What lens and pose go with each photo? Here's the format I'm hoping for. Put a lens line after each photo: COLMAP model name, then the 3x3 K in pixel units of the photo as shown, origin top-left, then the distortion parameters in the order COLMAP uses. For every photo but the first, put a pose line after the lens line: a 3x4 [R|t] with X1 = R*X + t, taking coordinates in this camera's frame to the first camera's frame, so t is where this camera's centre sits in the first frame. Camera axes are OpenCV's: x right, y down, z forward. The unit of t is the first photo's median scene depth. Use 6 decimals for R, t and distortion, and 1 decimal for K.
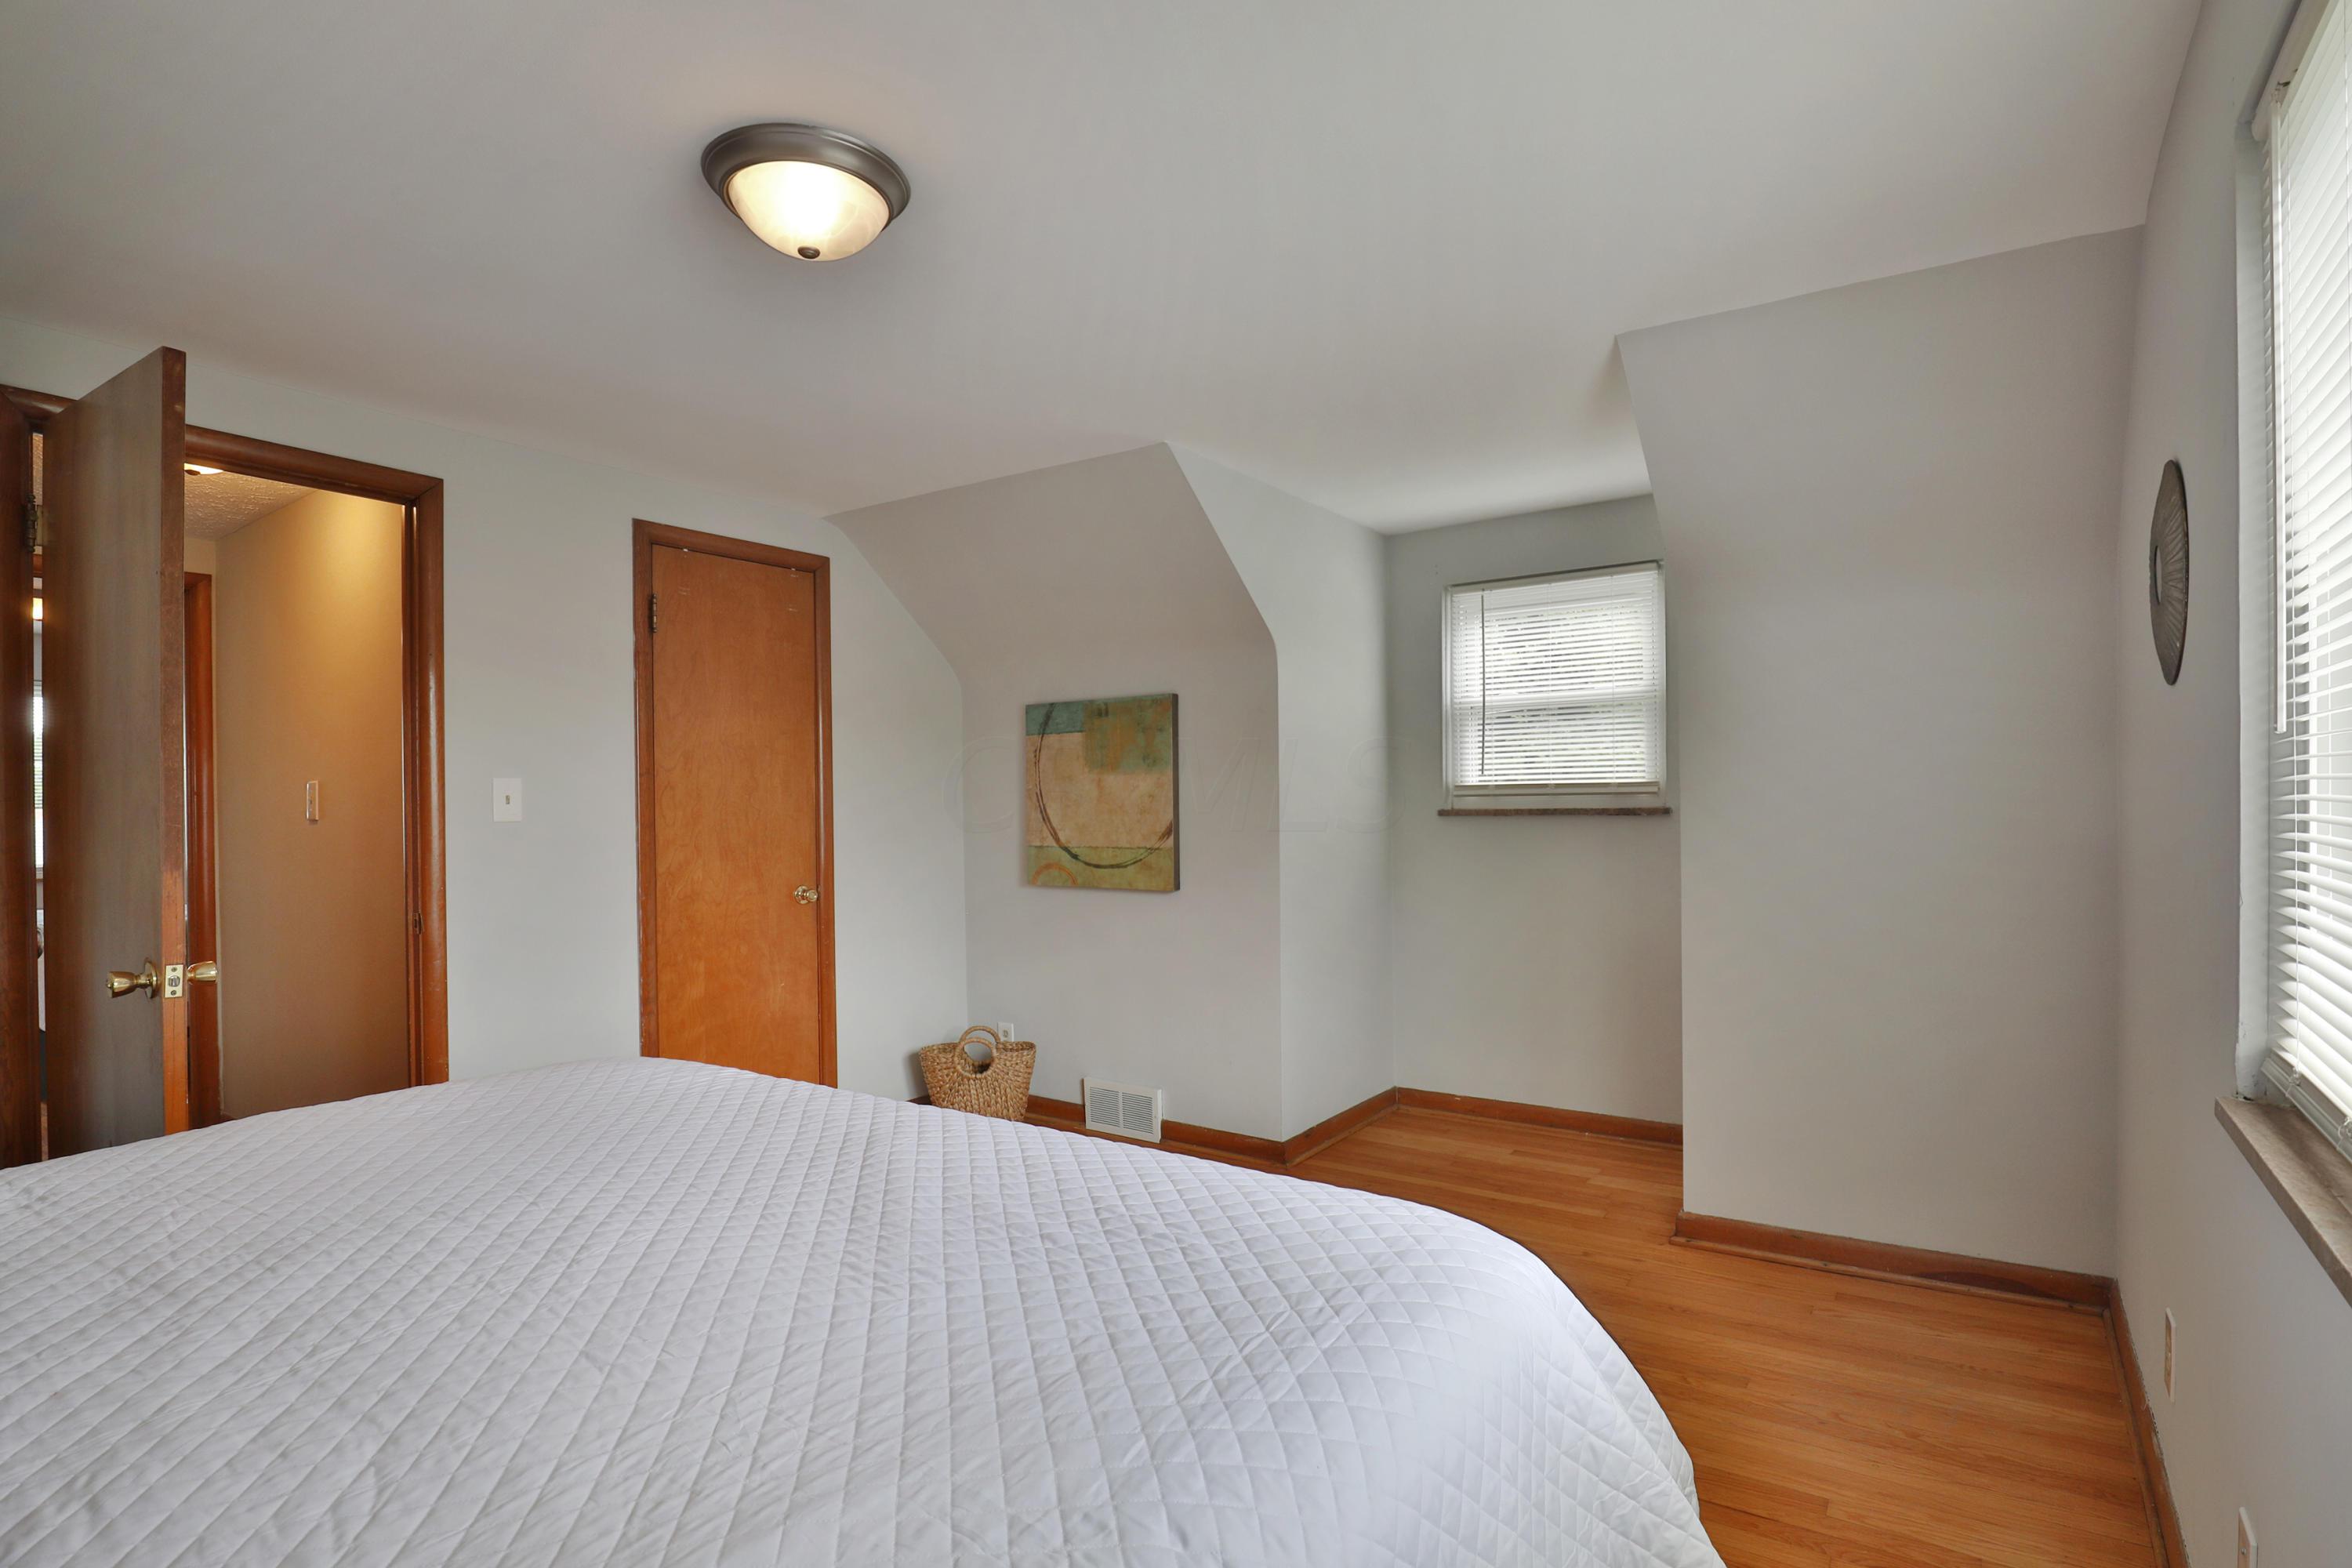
lens RADIAL K [[1164.6, 0, 1178.7], [0, 1164.6, 805.1], [0, 0, 1]] dist [-0.024557, 0.001964]
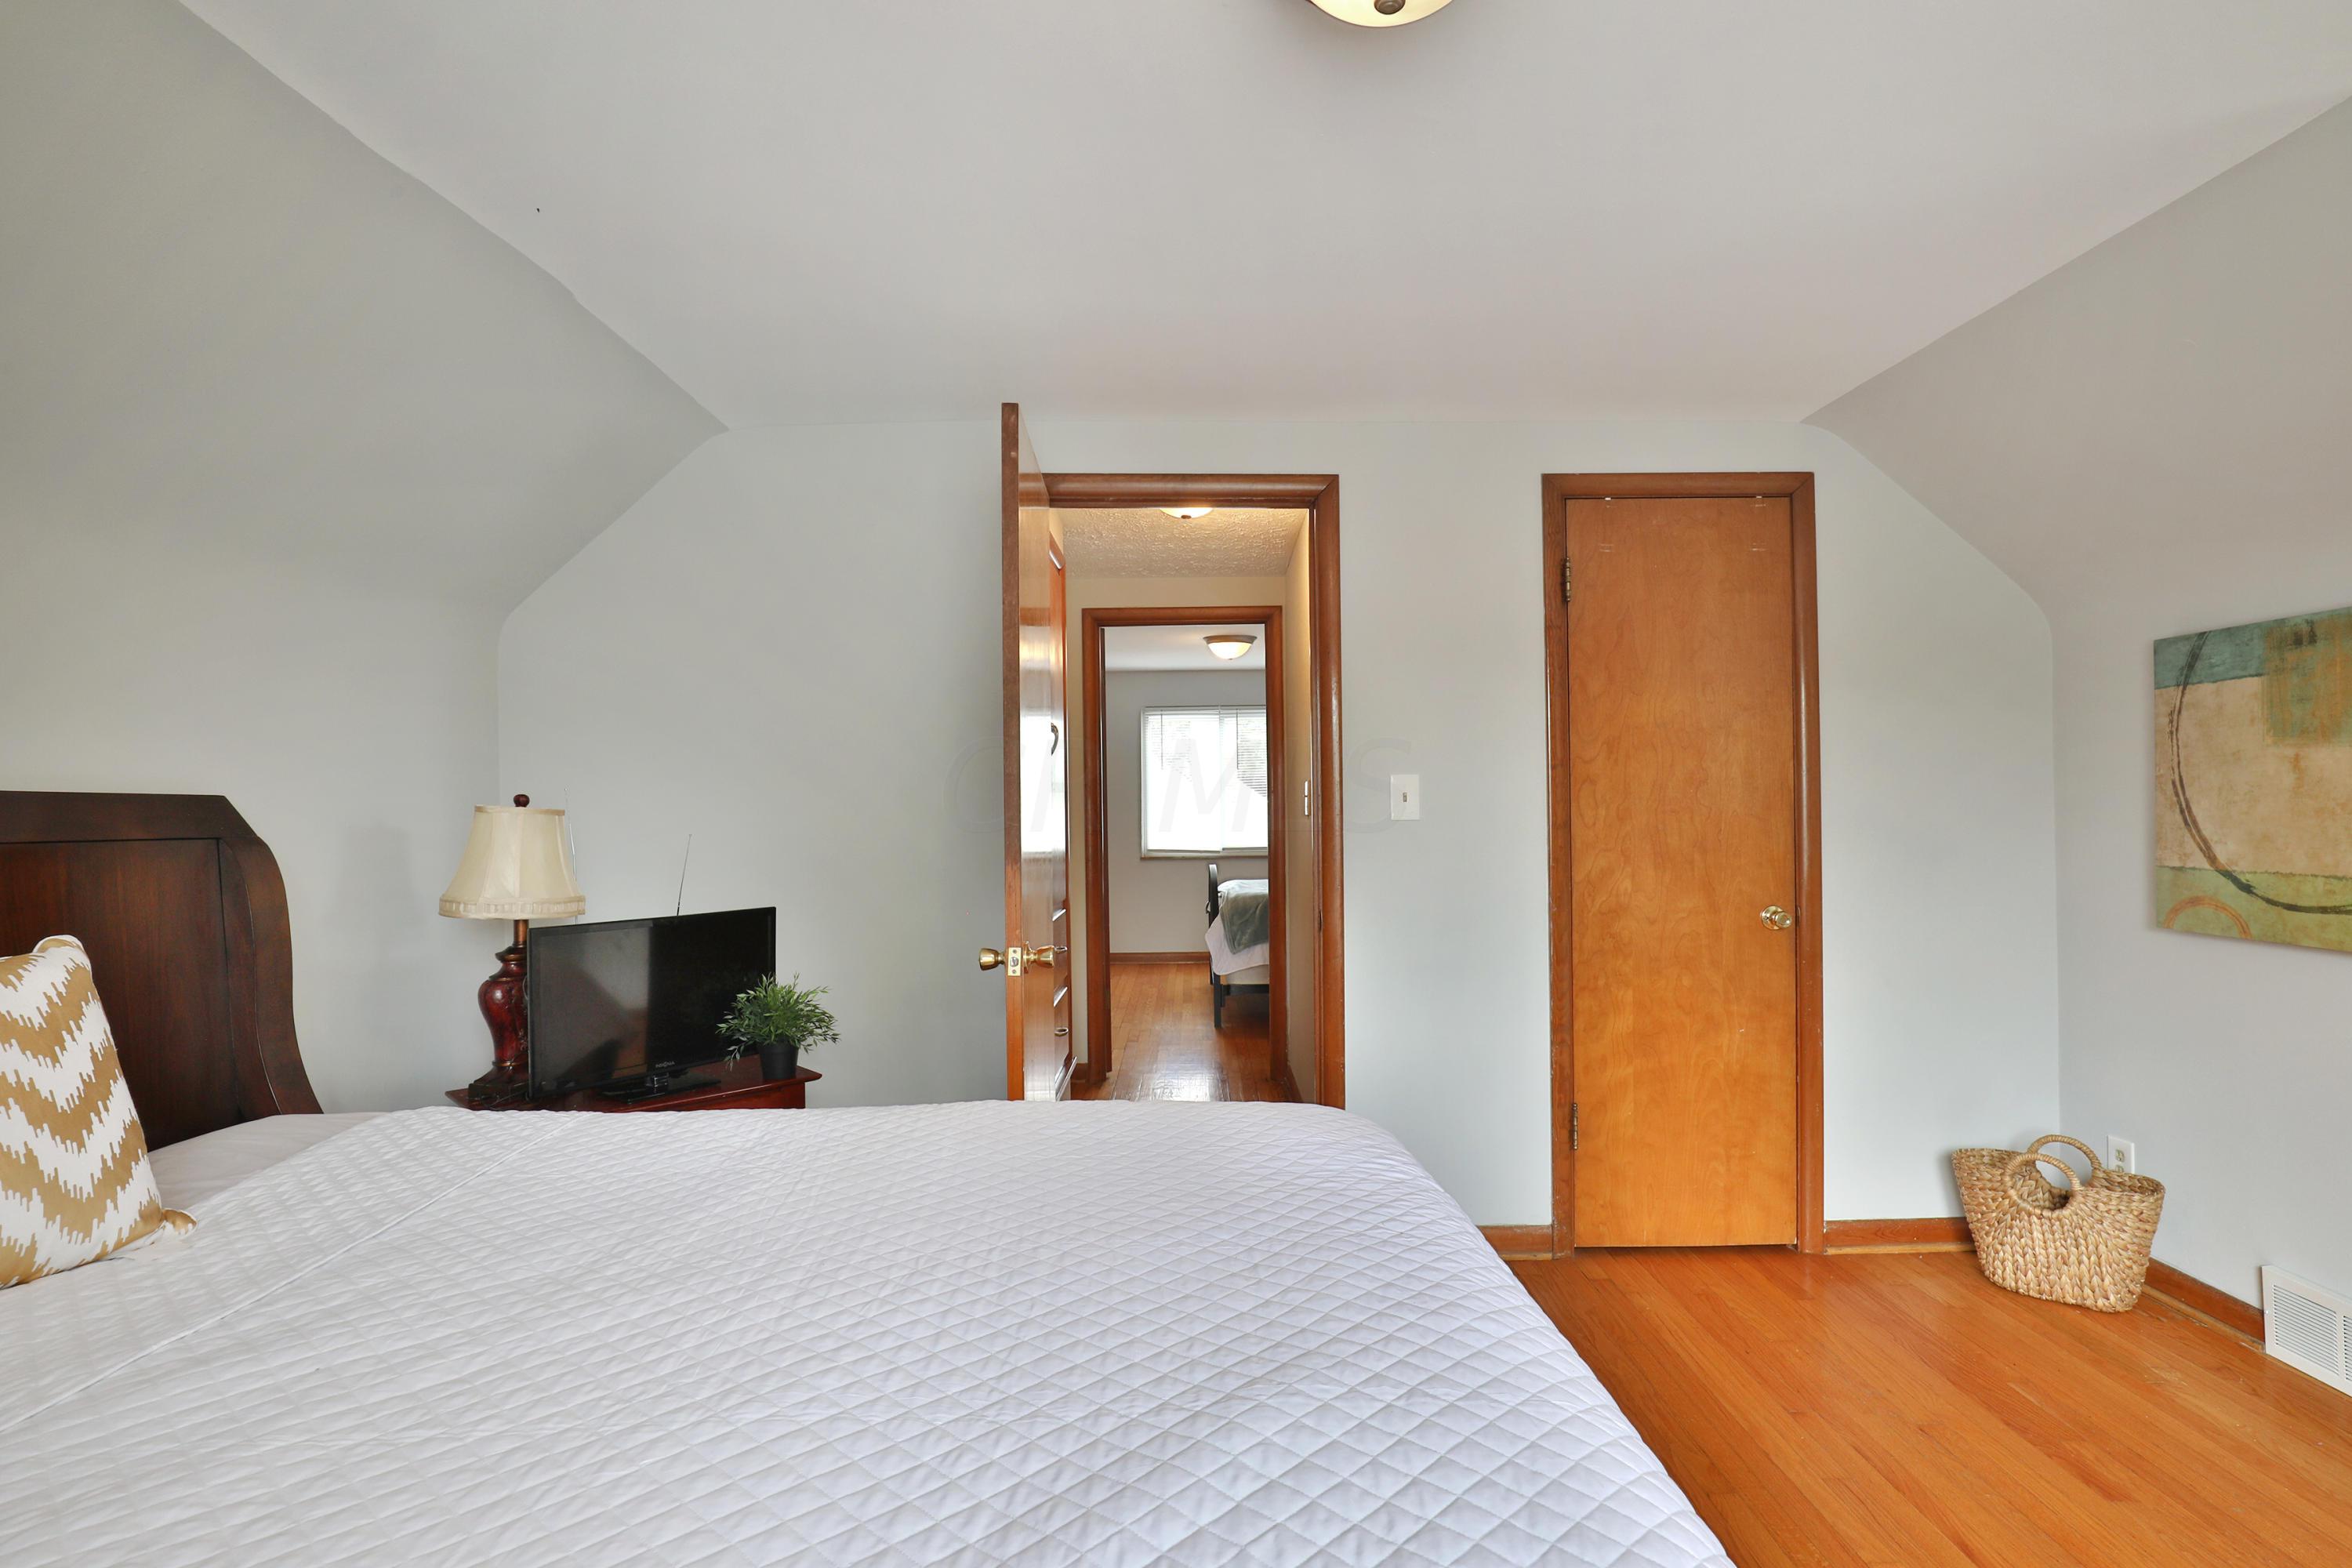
lens RADIAL K [[1164.6, 0, 1178.7], [0, 1164.6, 805.1], [0, 0, 1]] dist [-0.024557, 0.001964]
pose [[0.572756, 0.002646, -0.819722, 0.078445], [0.003857, 0.999975, 0.005923, -0.003515], [0.819717, -0.006554, 0.572731, 0.236130]]
